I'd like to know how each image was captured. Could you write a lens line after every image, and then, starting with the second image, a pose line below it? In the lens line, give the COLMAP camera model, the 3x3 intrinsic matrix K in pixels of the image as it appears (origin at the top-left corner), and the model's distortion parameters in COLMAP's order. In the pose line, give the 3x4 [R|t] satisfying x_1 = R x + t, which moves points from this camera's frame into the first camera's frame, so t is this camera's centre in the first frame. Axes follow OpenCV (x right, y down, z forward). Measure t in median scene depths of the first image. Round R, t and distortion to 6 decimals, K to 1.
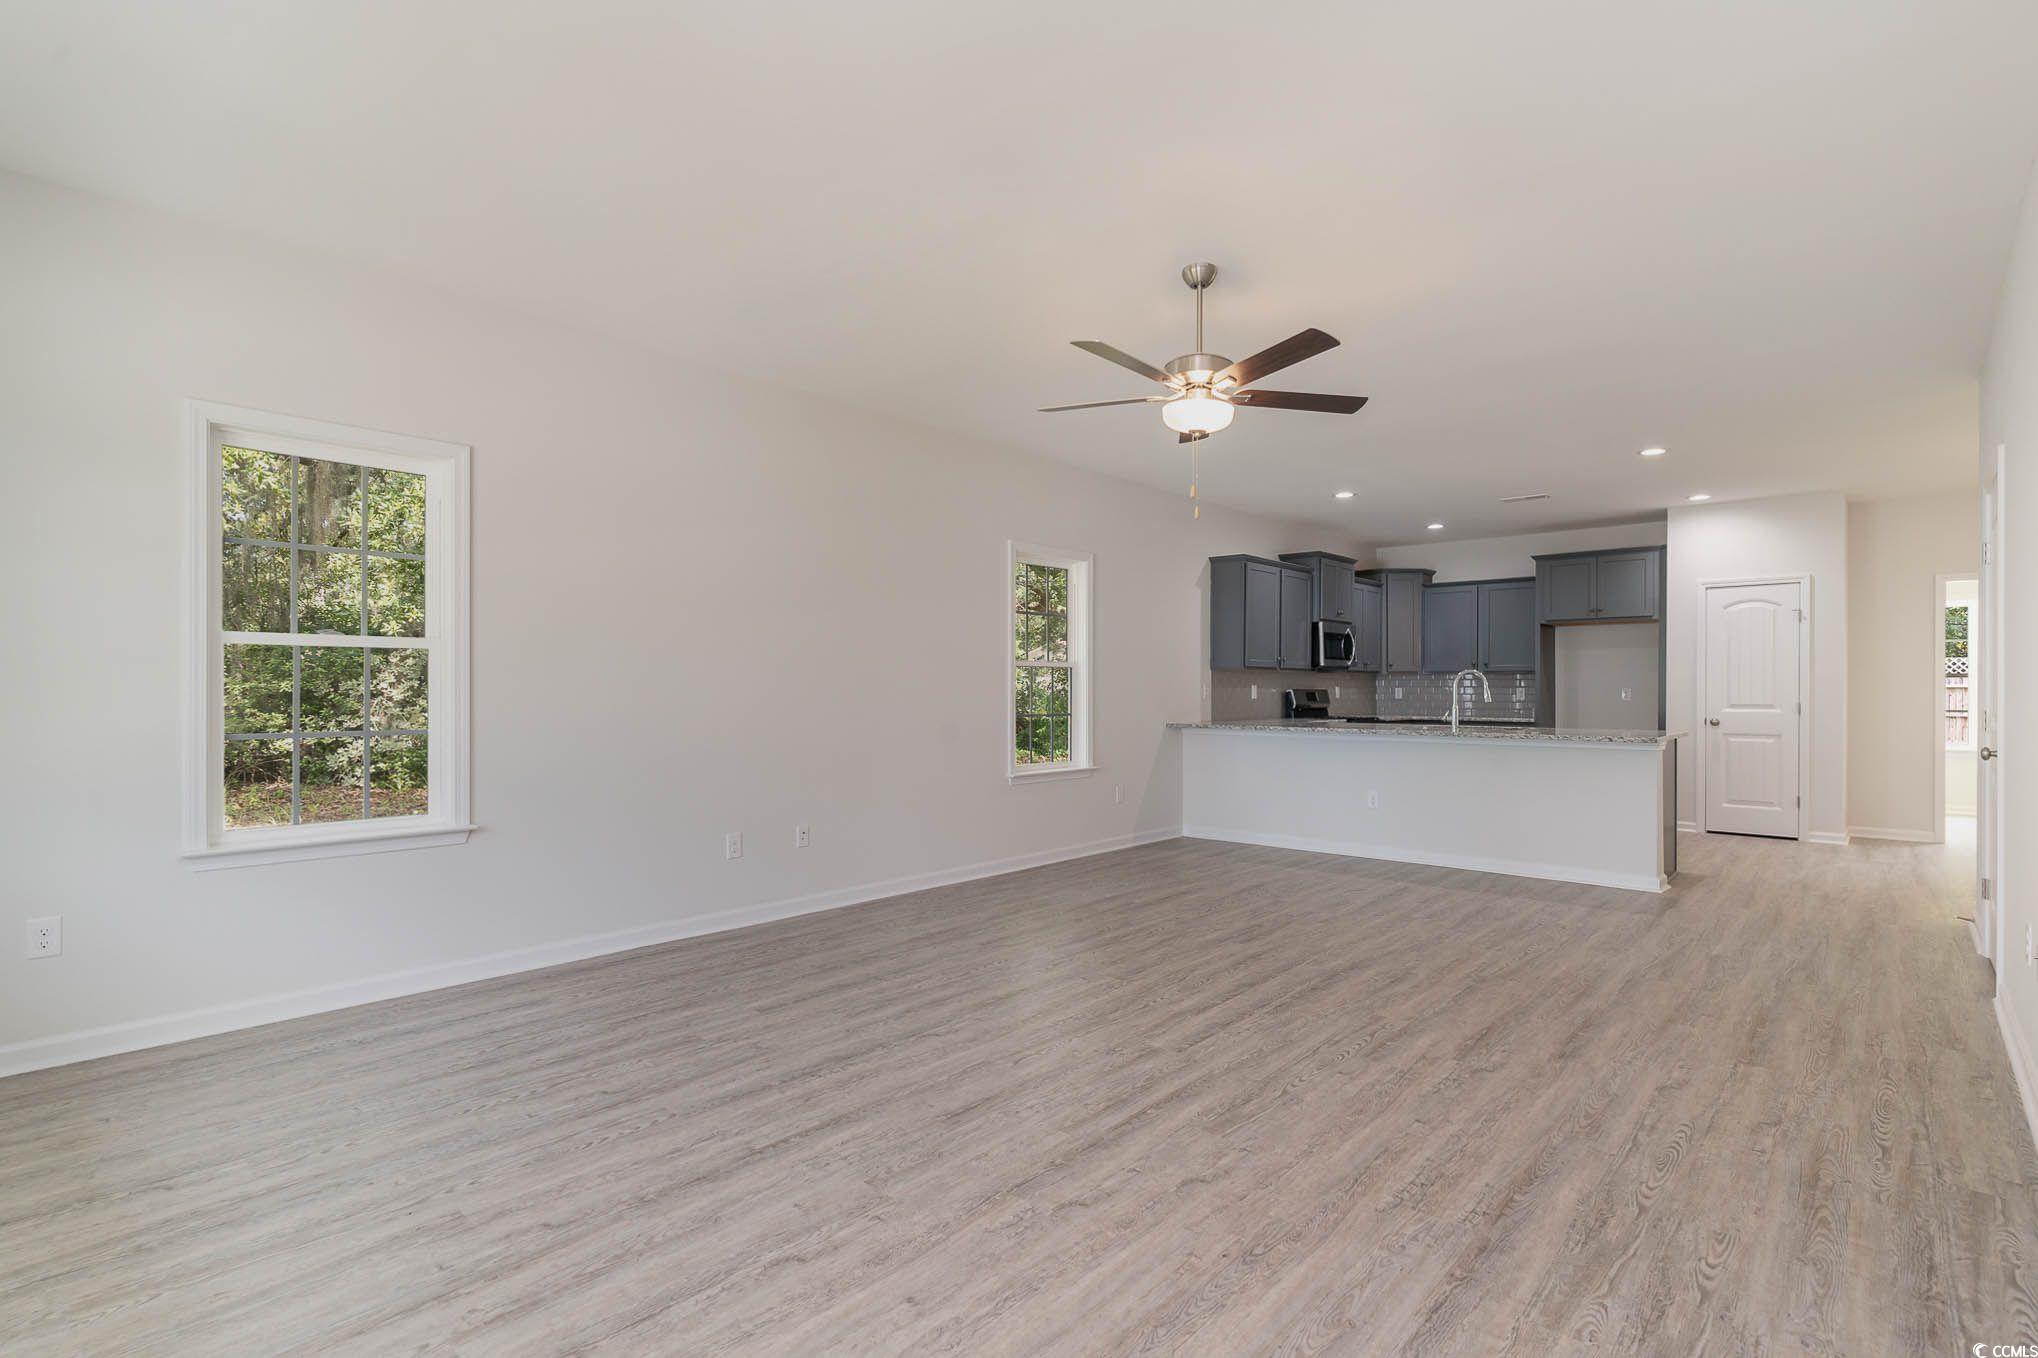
lens RADIAL K [[975.4, 0, 1028.3], [0, 975.4, 696.6], [0, 0, 1]] dist [0.002515, -0.003330]
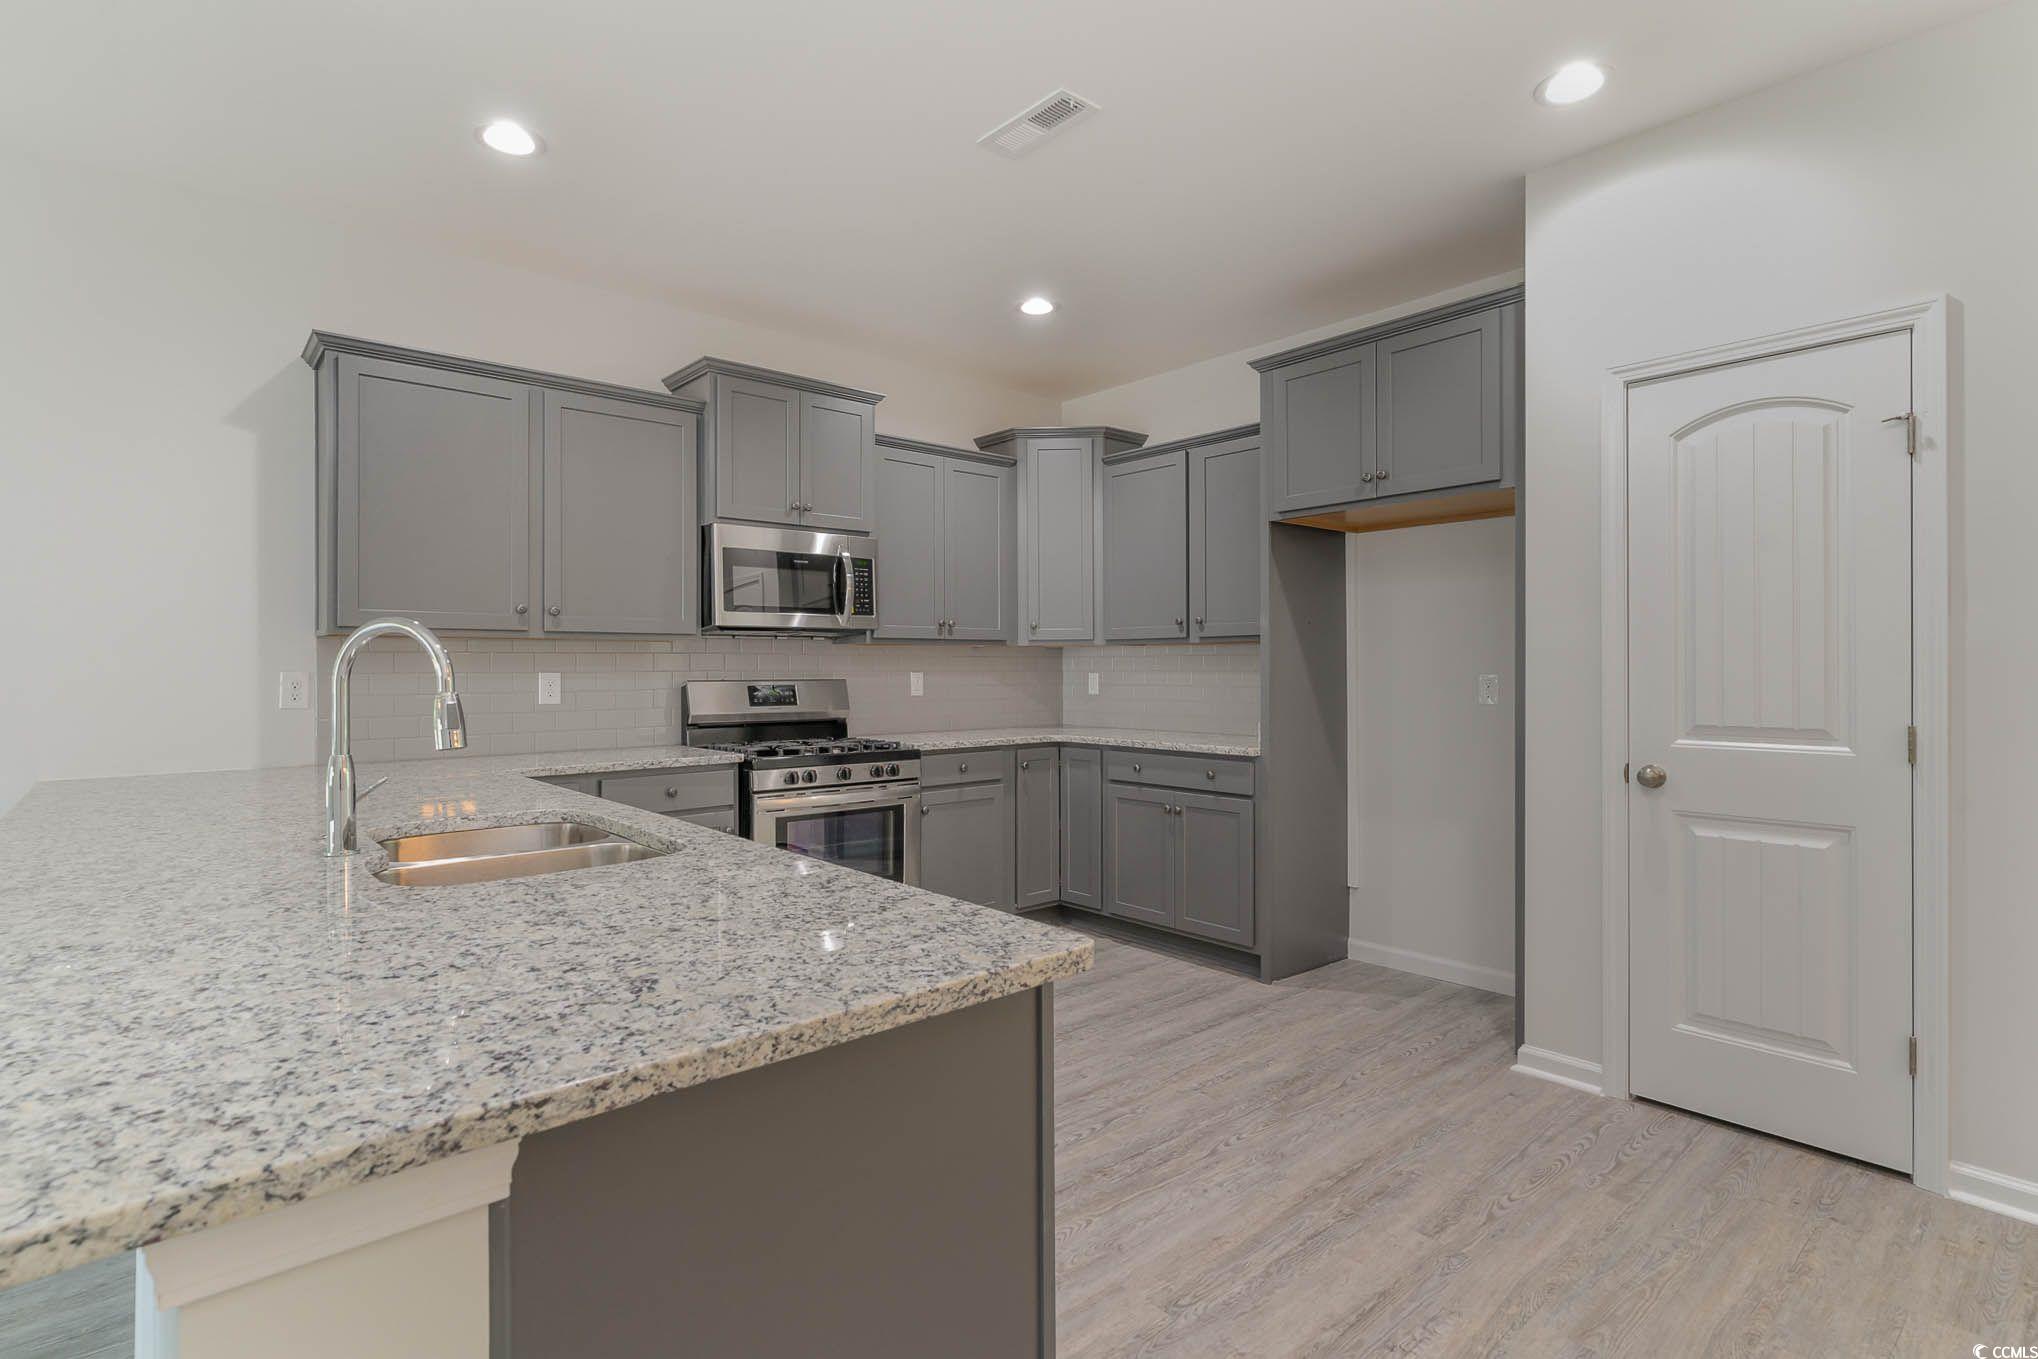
lens RADIAL K [[975.4, 0, 1034.8], [0, 975.4, 675.0], [0, 0, 1]] dist [0.002515, -0.003330]
pose [[0.994062, -0.004445, -0.108721, 1.186242], [0.004457, 0.999990, -0.000129, -0.023044], [0.108721, -0.000357, 0.994072, 1.438079]]
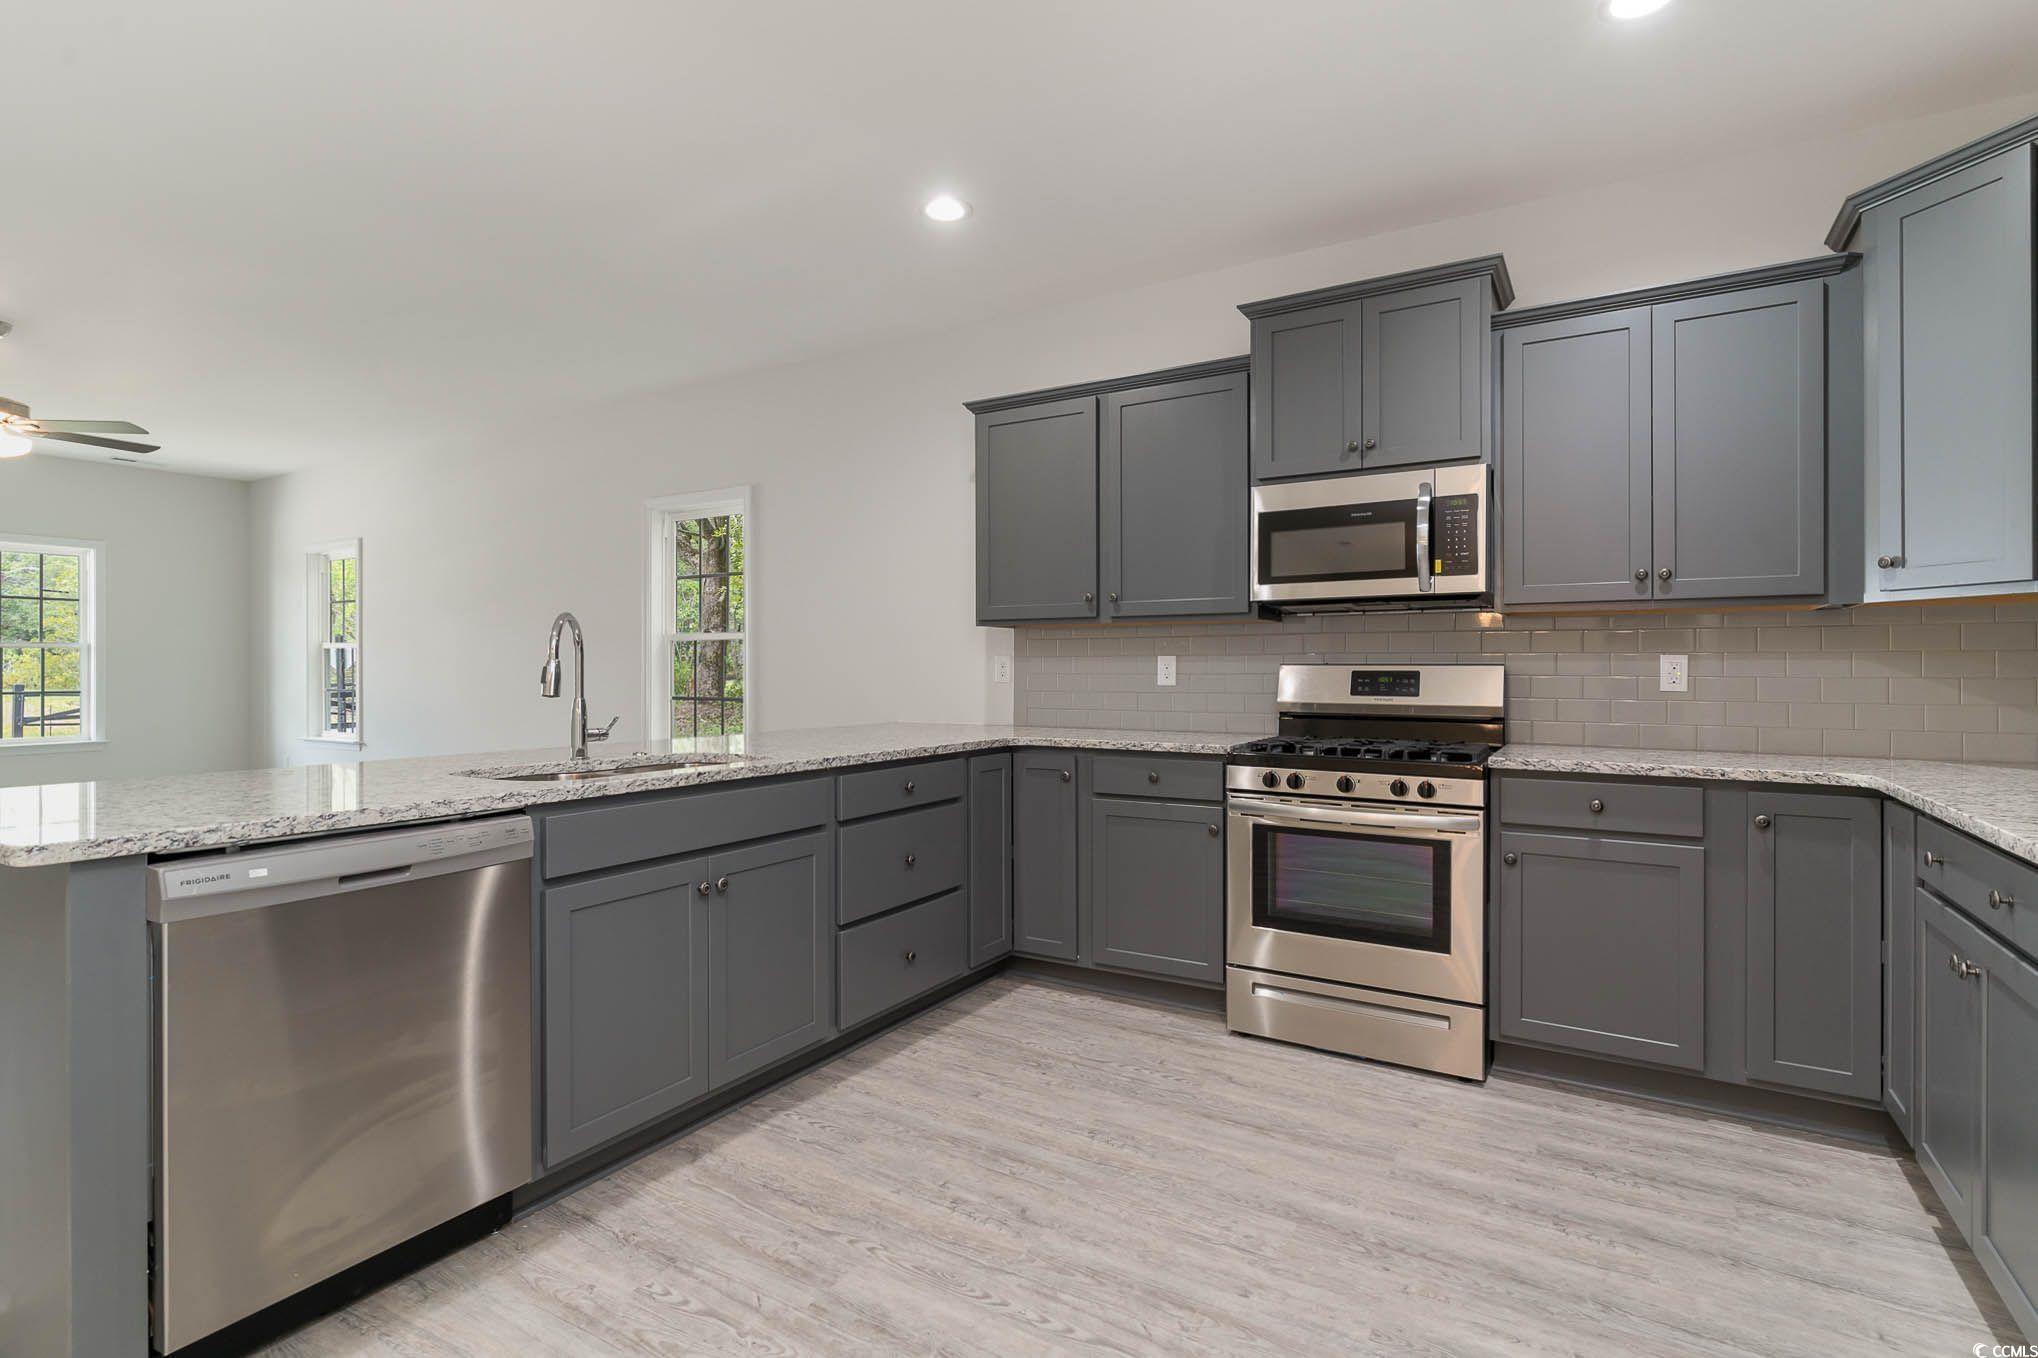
lens RADIAL K [[975.4, 0, 1022.1], [0, 975.4, 666.3], [0, 0, 1]] dist [0.002515, -0.003330]
pose [[0.182833, -0.003895, -0.983136, 1.615934], [-0.004377, 0.999979, -0.004776, -0.010114], [0.983134, 0.005177, 0.182812, 2.051101]]
